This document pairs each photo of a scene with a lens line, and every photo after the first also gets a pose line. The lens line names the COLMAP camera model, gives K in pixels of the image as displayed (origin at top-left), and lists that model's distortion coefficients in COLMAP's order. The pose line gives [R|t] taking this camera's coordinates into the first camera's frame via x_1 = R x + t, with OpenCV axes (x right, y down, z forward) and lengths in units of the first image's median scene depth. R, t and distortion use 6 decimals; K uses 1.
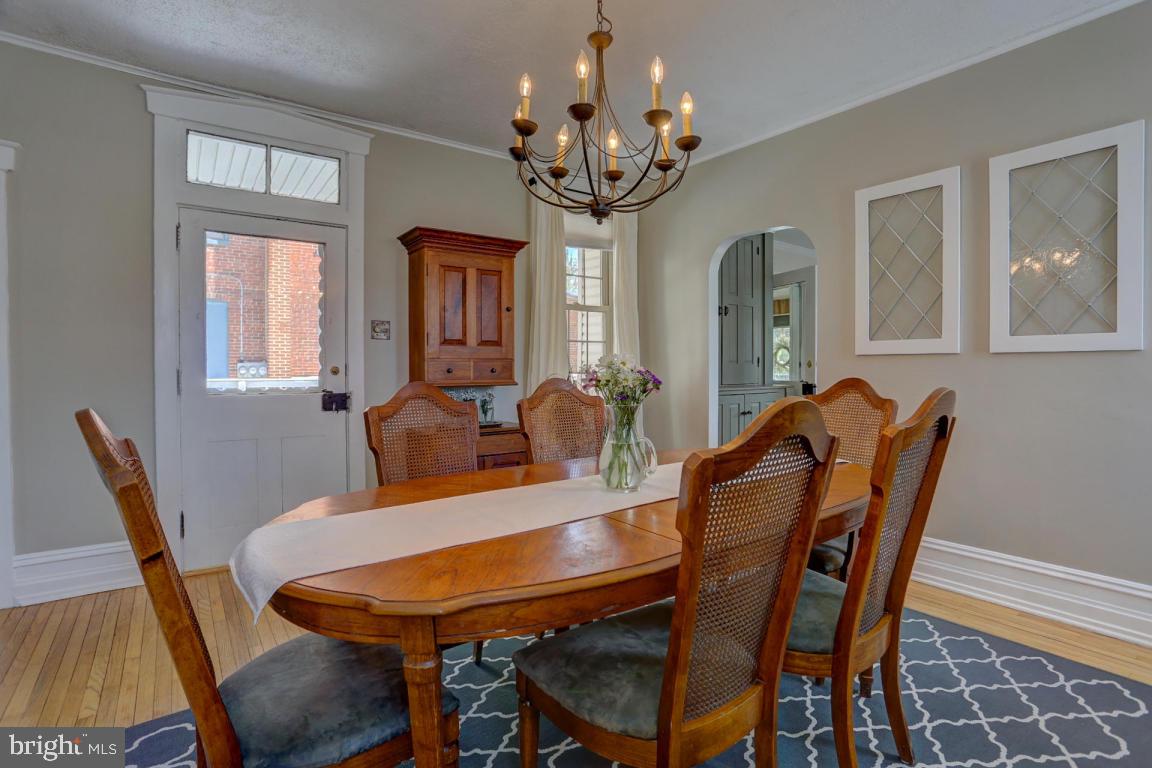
lens RADIAL K [[571.0, 0, 579.7], [0, 571.0, 372.8], [0, 0, 1]] dist [-0.069387, 0.026075]
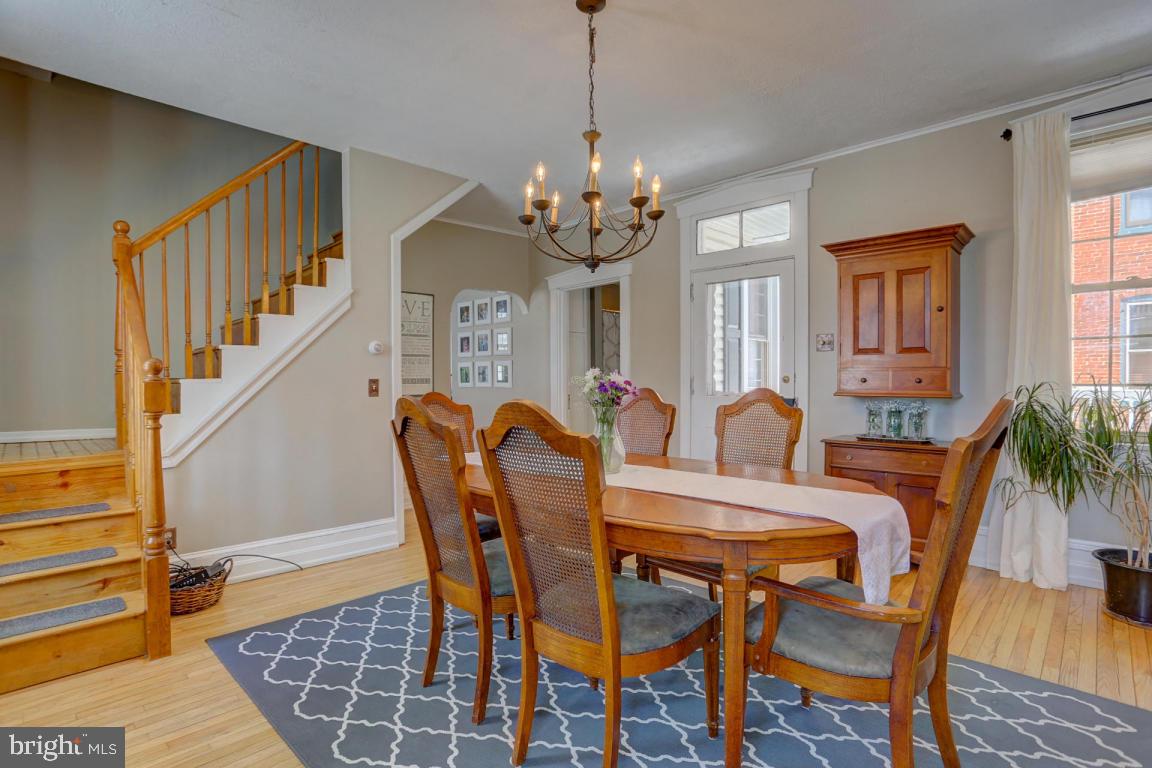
lens RADIAL K [[571.0, 0, 570.9], [0, 571.0, 386.3], [0, 0, 1]] dist [-0.069387, 0.026075]
pose [[0.166947, 0.017886, -0.985804, 0.638942], [-0.006197, 0.999835, 0.017091, -0.006766], [0.985946, 0.003255, 0.167031, 0.329906]]
